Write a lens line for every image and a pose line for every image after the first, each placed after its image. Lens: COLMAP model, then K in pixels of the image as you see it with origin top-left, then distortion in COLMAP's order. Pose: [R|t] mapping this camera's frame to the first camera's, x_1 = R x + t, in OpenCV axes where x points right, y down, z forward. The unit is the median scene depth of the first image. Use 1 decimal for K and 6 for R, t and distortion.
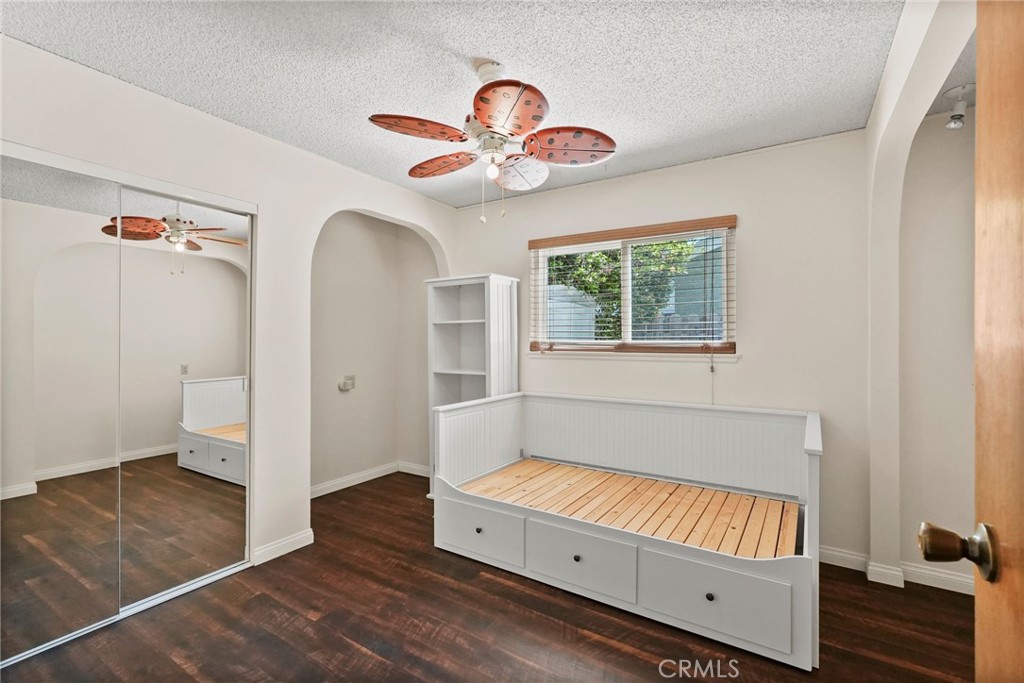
lens RADIAL K [[465.6, 0, 513.1], [0, 465.6, 338.2], [0, 0, 1]] dist [-0.002849, 0.000416]
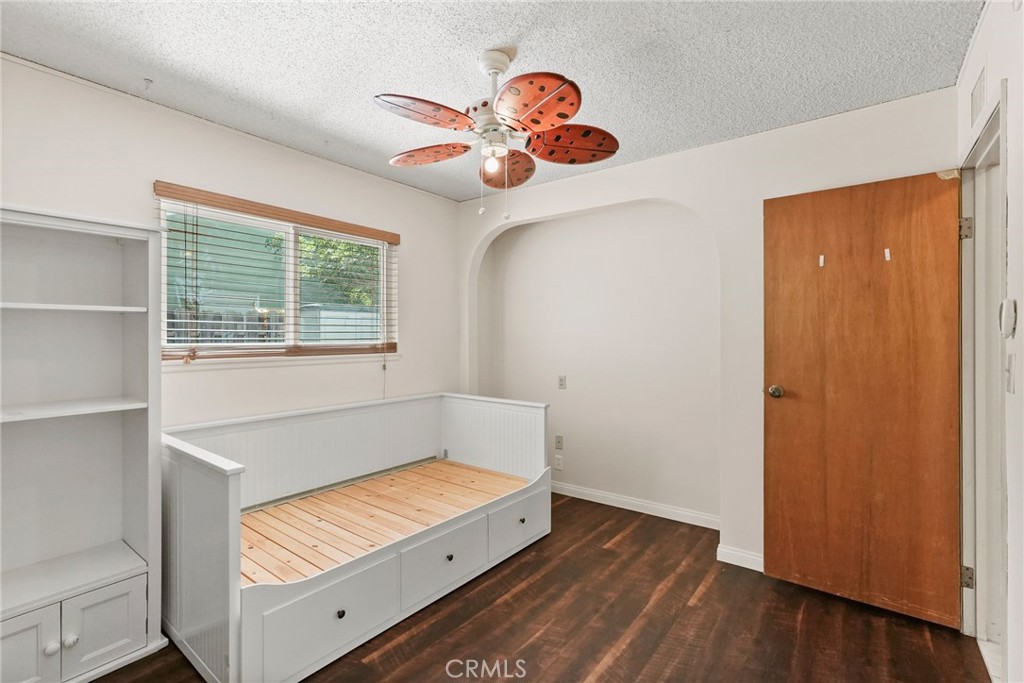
lens RADIAL K [[465.6, 0, 516.4], [0, 465.6, 340.7], [0, 0, 1]] dist [-0.002849, 0.000416]
pose [[0.082931, -0.004332, 0.996546, -0.758028], [0.006985, 0.999969, 0.003766, 0.001905], [-0.996531, 0.006648, 0.082959, 0.686182]]
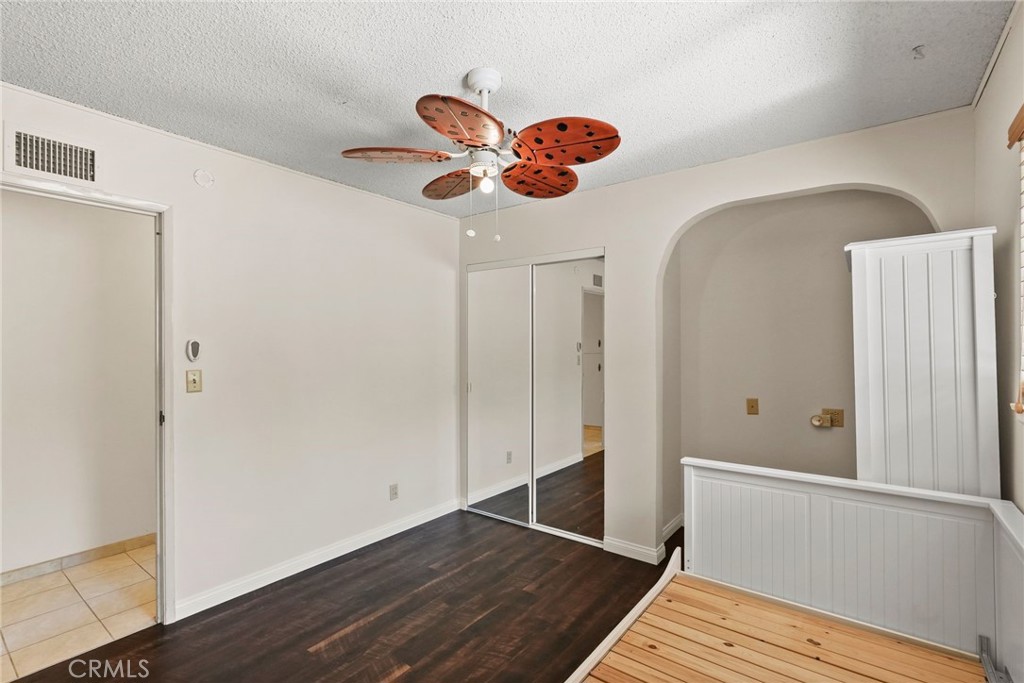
lens RADIAL K [[465.6, 0, 508.7], [0, 465.6, 336.6], [0, 0, 1]] dist [-0.002849, 0.000416]
pose [[-0.082979, -0.018458, -0.996380, 0.671068], [0.006029, 0.999801, -0.019024, -0.034853], [0.996533, -0.007585, -0.082851, 0.871080]]
